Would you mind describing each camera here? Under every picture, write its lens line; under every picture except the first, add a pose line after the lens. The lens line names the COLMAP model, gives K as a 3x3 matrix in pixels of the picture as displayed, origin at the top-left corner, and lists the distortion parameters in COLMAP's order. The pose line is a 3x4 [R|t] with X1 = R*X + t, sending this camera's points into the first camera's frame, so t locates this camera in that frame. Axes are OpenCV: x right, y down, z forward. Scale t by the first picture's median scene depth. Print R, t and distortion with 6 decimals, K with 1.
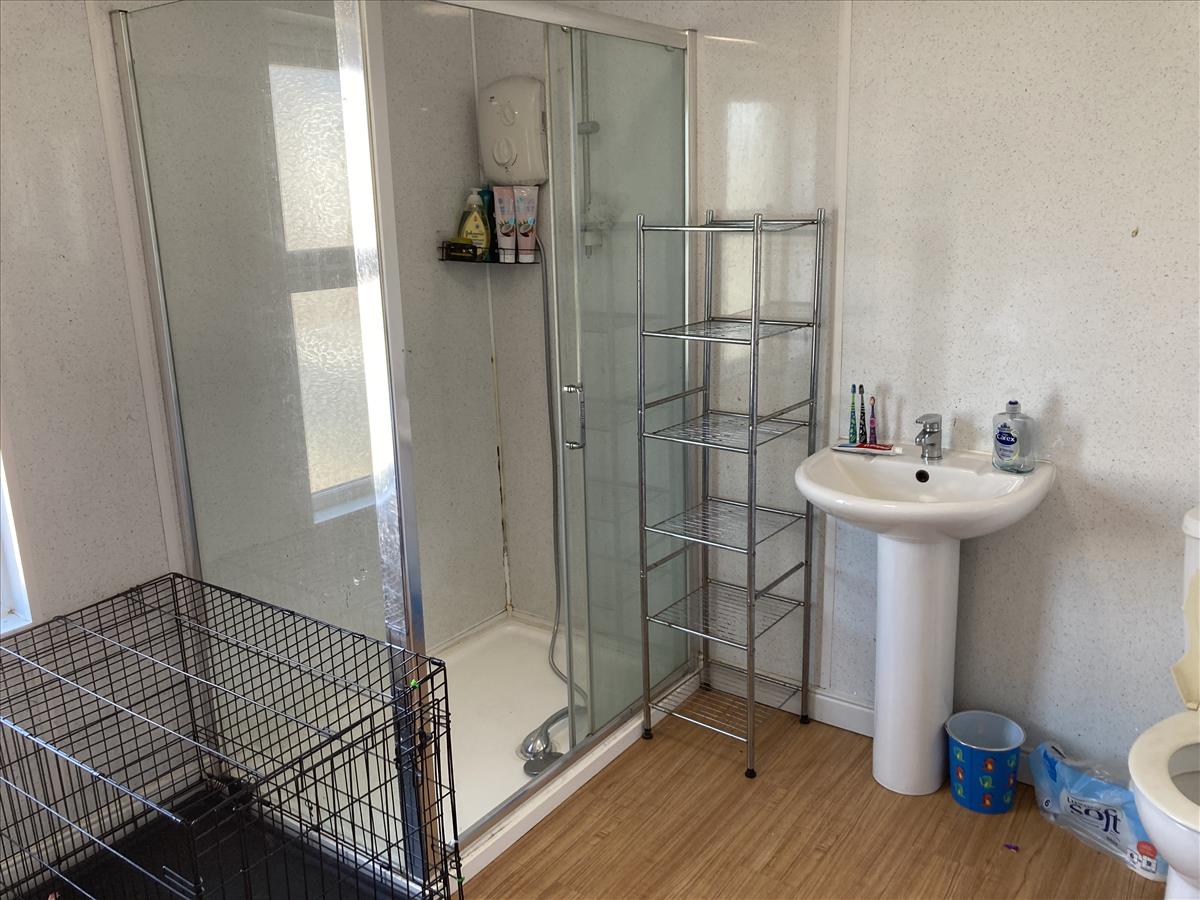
lens RADIAL K [[993.3, 0, 600.4], [0, 993.3, 452.5], [0, 0, 1]] dist [0.006523, 0.002625]
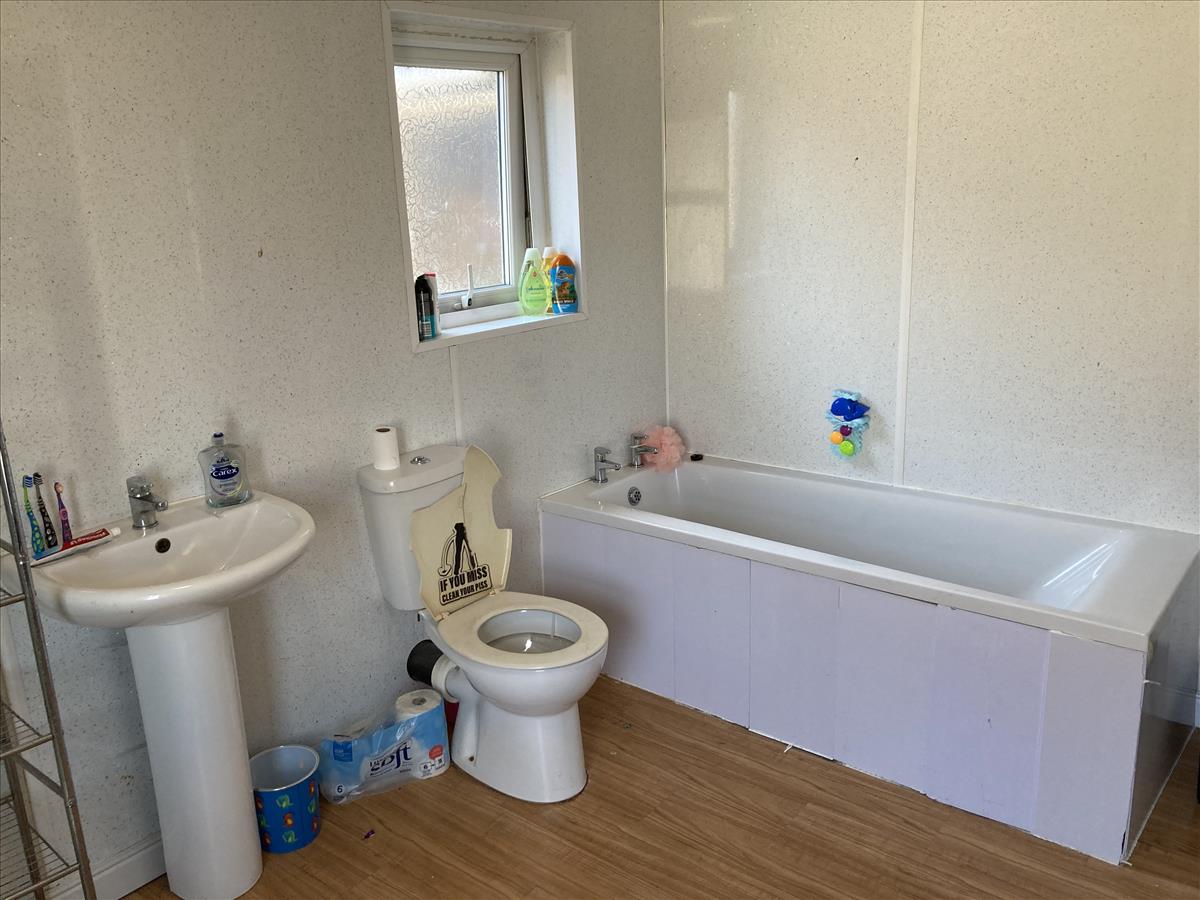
lens RADIAL K [[993.3, 0, 599.4], [0, 993.3, 448.9], [0, 0, 1]] dist [0.006523, 0.002625]
pose [[0.059053, -0.235576, 0.970060, -0.495666], [0.291571, 0.933452, 0.208936, -0.130864], [-0.954724, 0.270503, 0.123810, 0.533897]]
